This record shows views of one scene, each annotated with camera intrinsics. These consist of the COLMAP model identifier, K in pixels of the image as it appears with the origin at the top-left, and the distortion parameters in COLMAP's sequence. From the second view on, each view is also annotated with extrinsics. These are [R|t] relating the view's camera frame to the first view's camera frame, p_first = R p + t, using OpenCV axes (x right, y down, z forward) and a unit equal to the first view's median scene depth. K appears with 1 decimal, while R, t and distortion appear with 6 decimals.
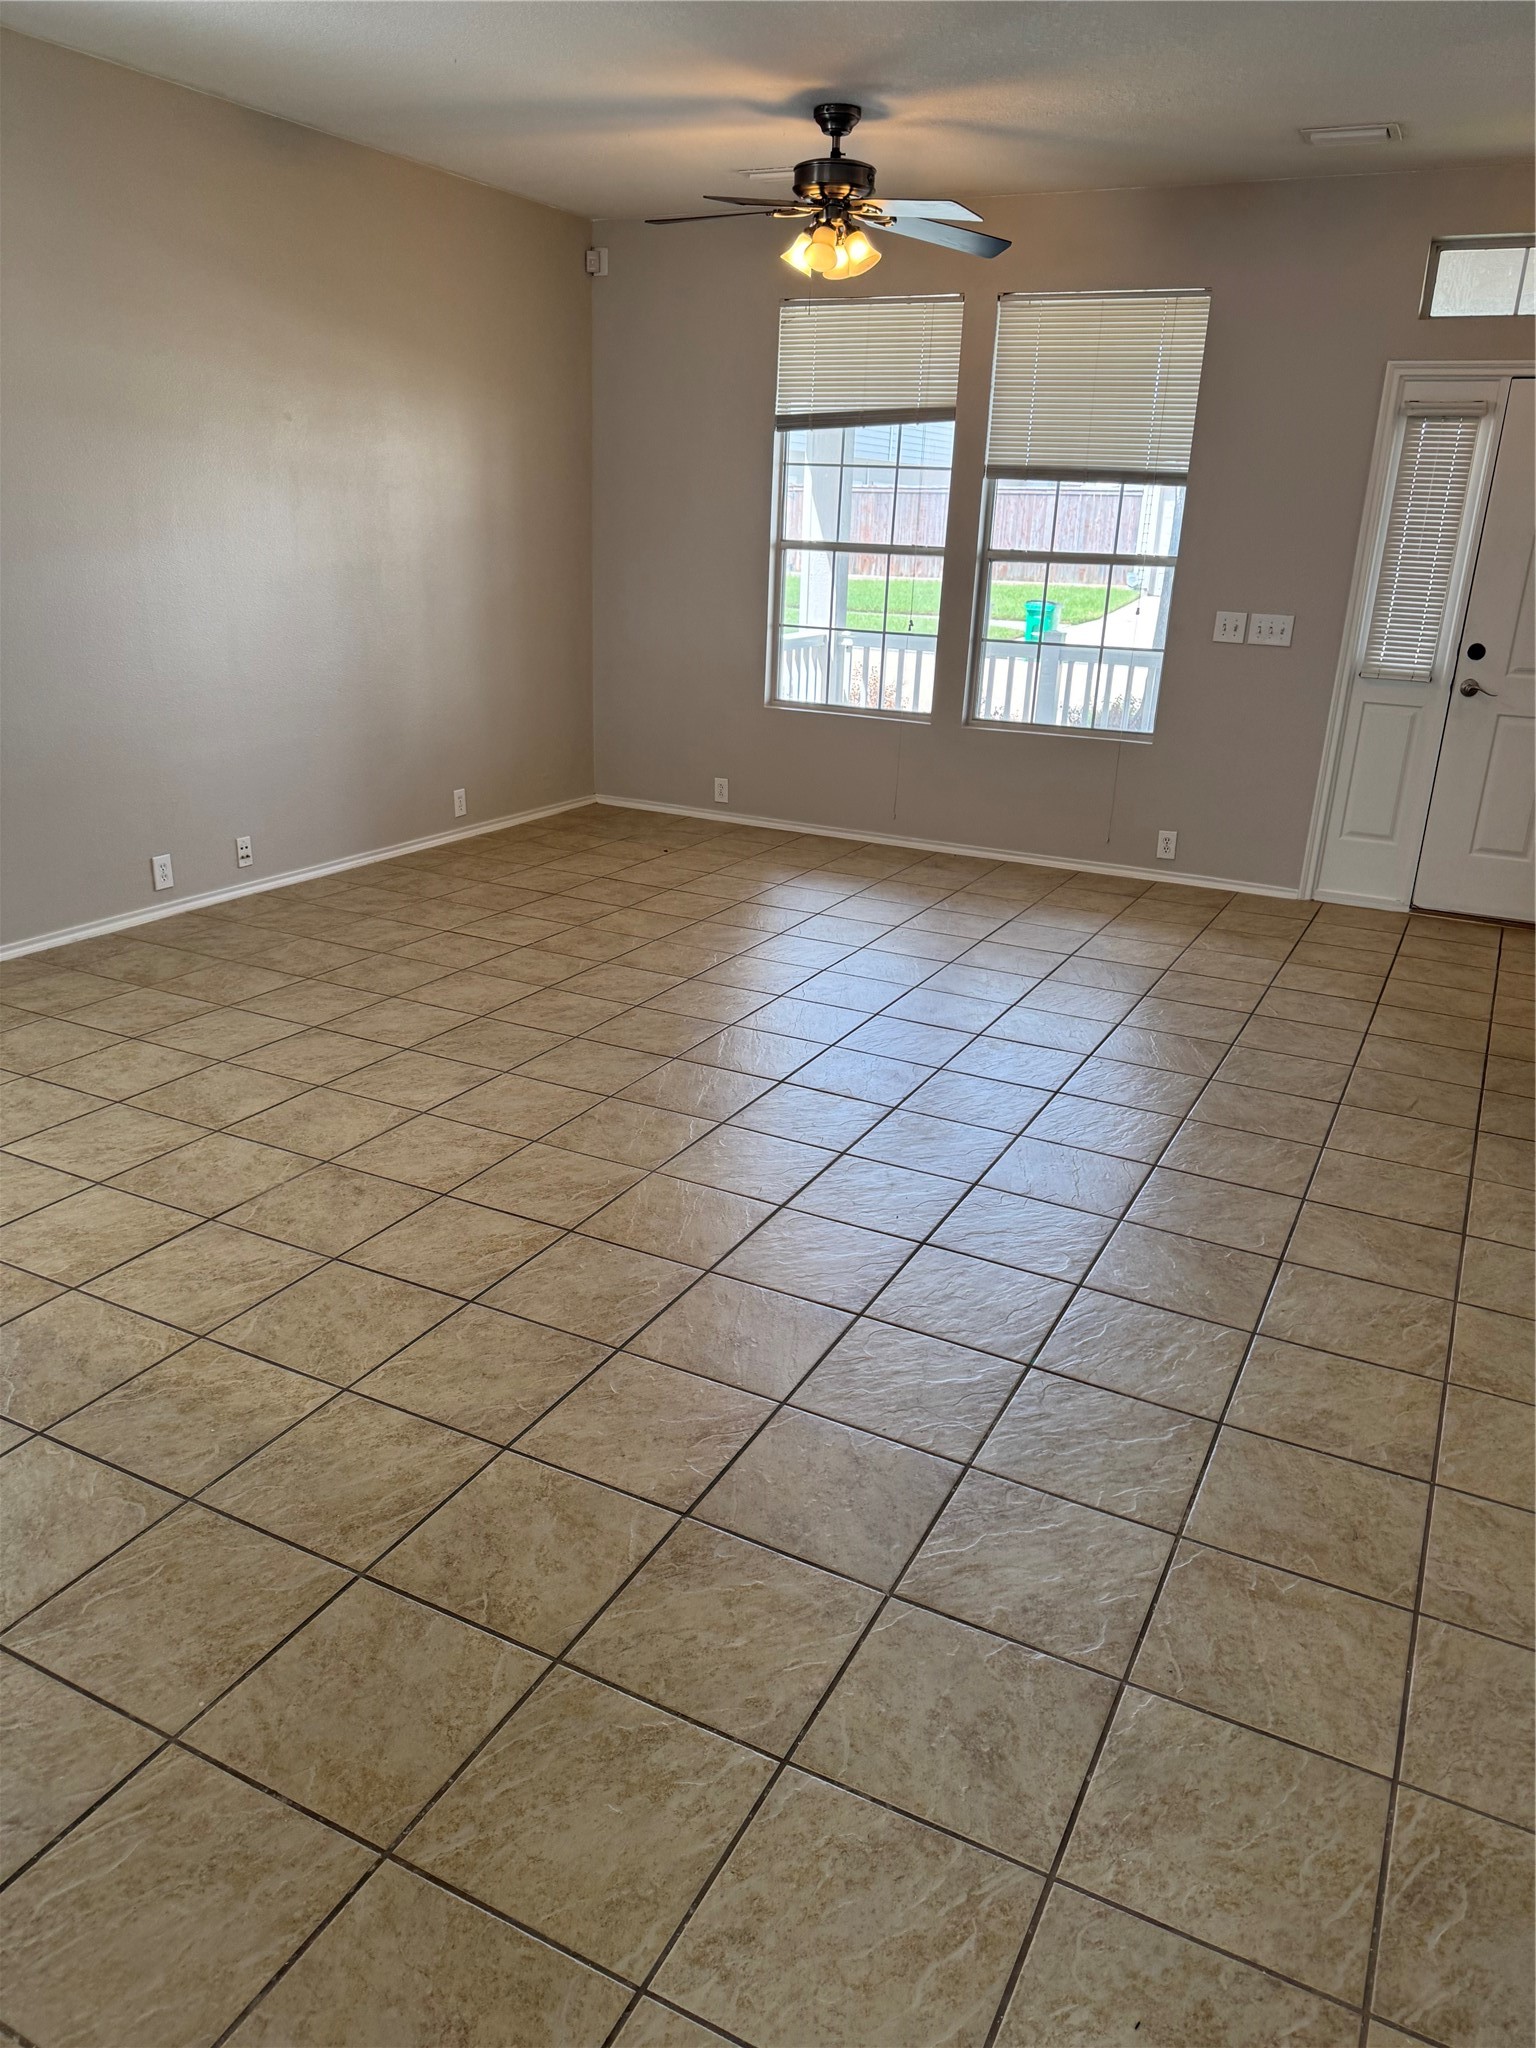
lens RADIAL K [[1458.0, 0, 771.6], [0, 1458.0, 1023.5], [0, 0, 1]] dist [-0.011678, -0.001575]
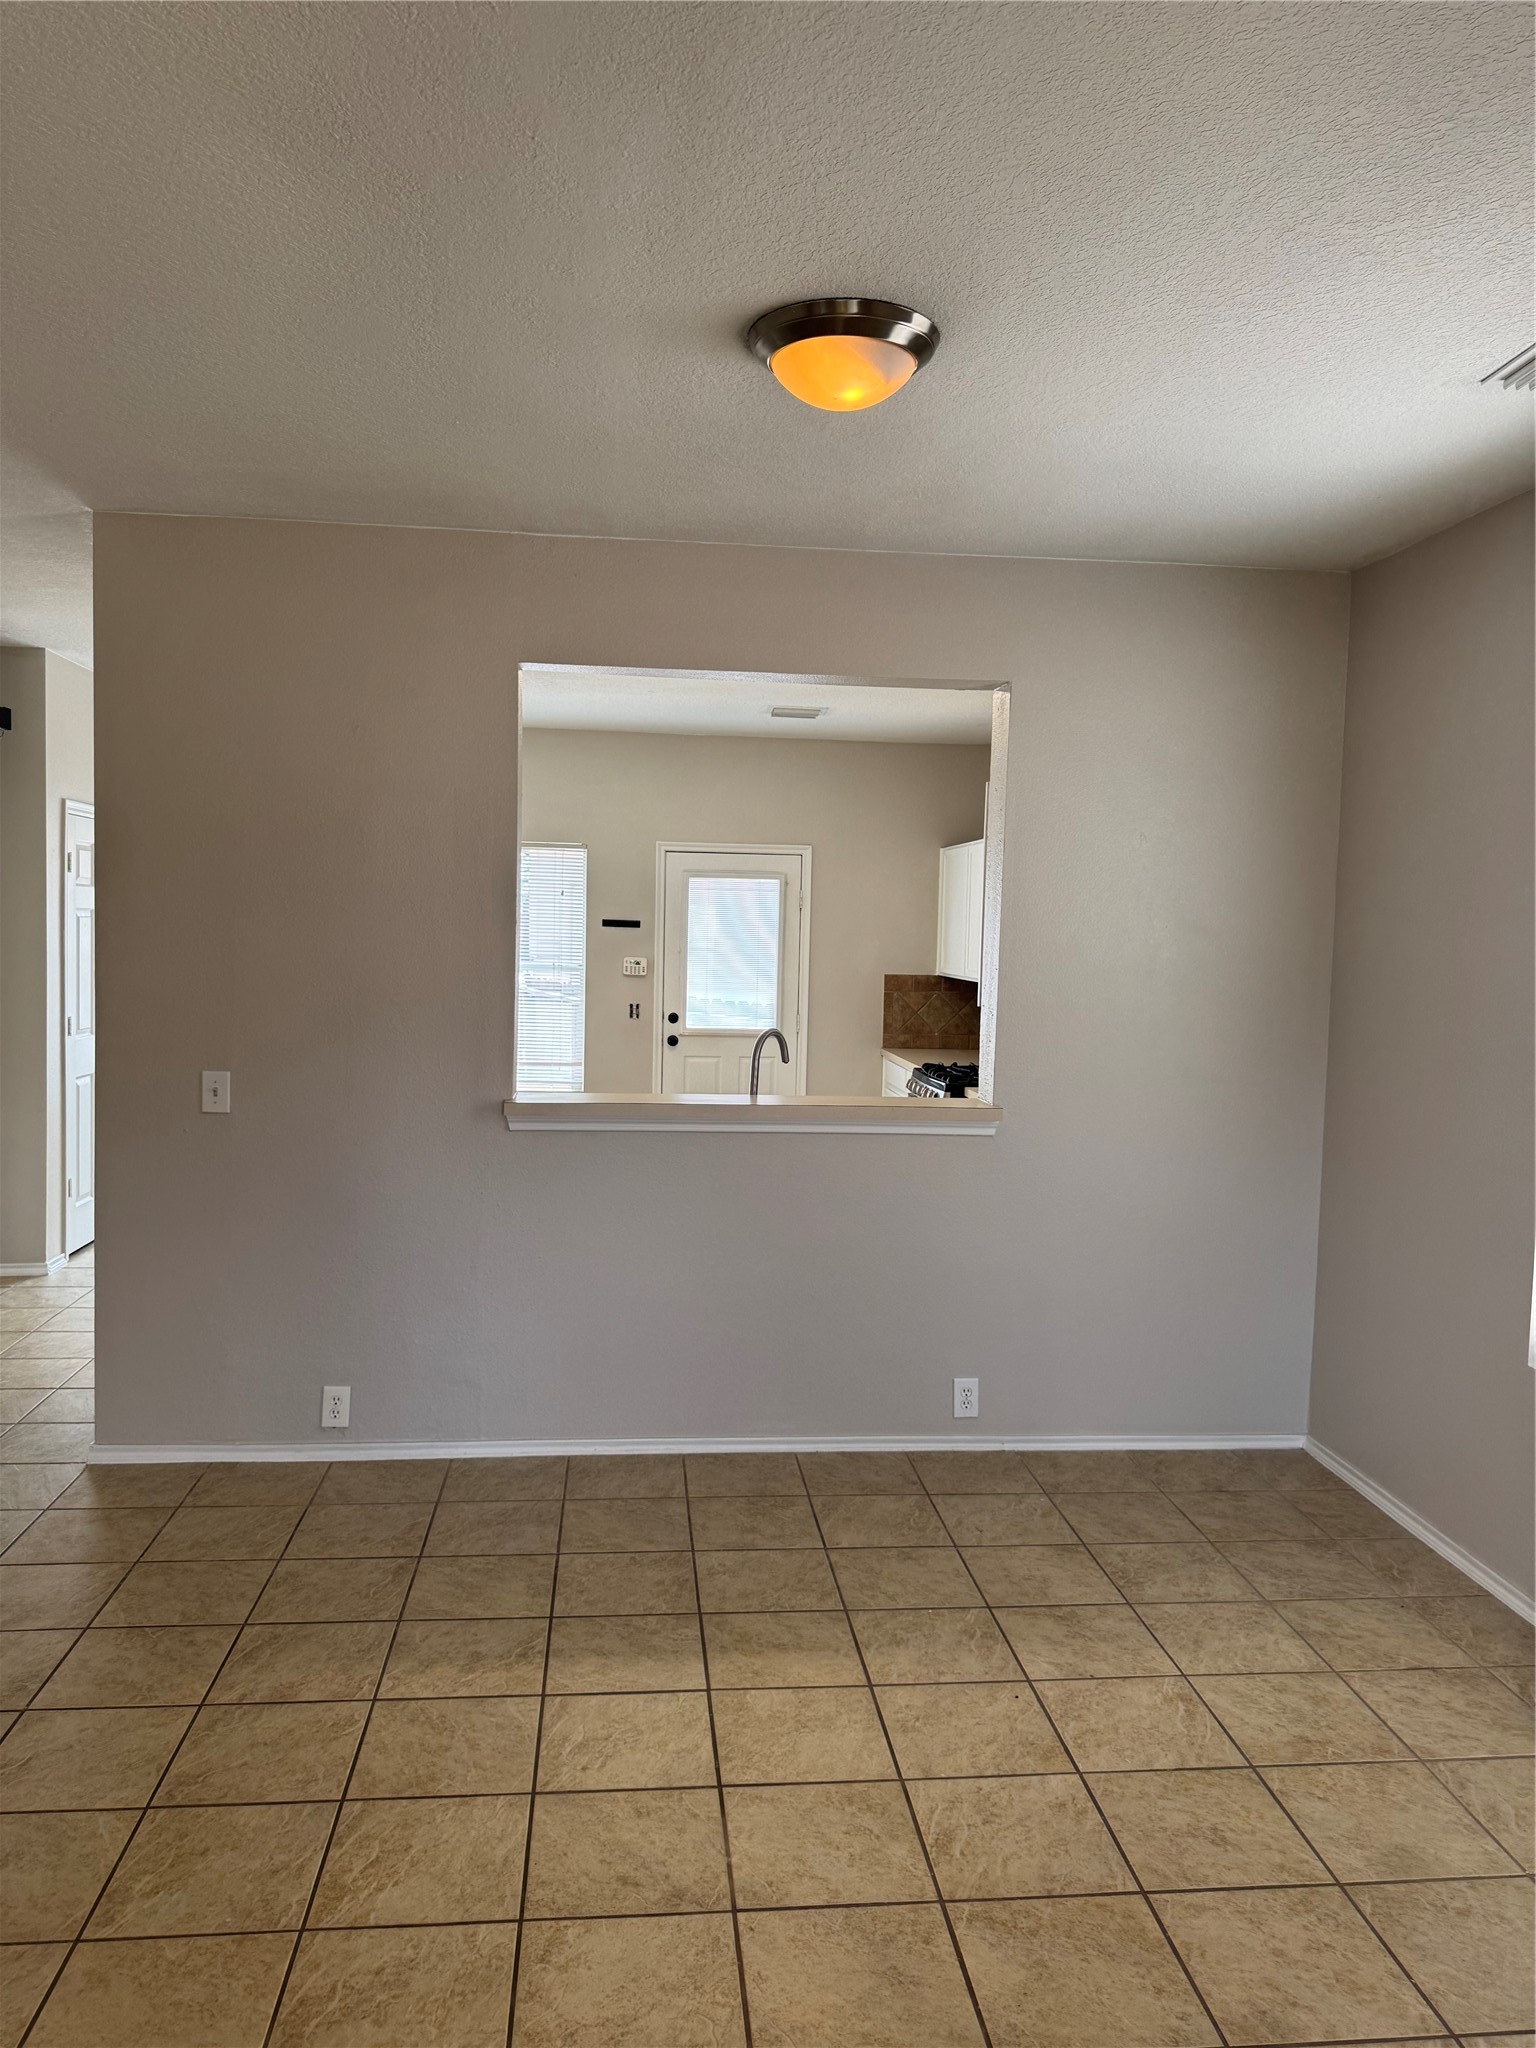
lens RADIAL K [[1458.0, 0, 767.4], [0, 1458.0, 1024.5], [0, 0, 1]] dist [-0.011678, -0.001575]
pose [[-0.838489, -0.037392, -0.543634, 0.087386], [-0.243328, 0.918347, 0.312138, -0.629579], [0.487573, 0.394006, -0.779123, 1.702965]]
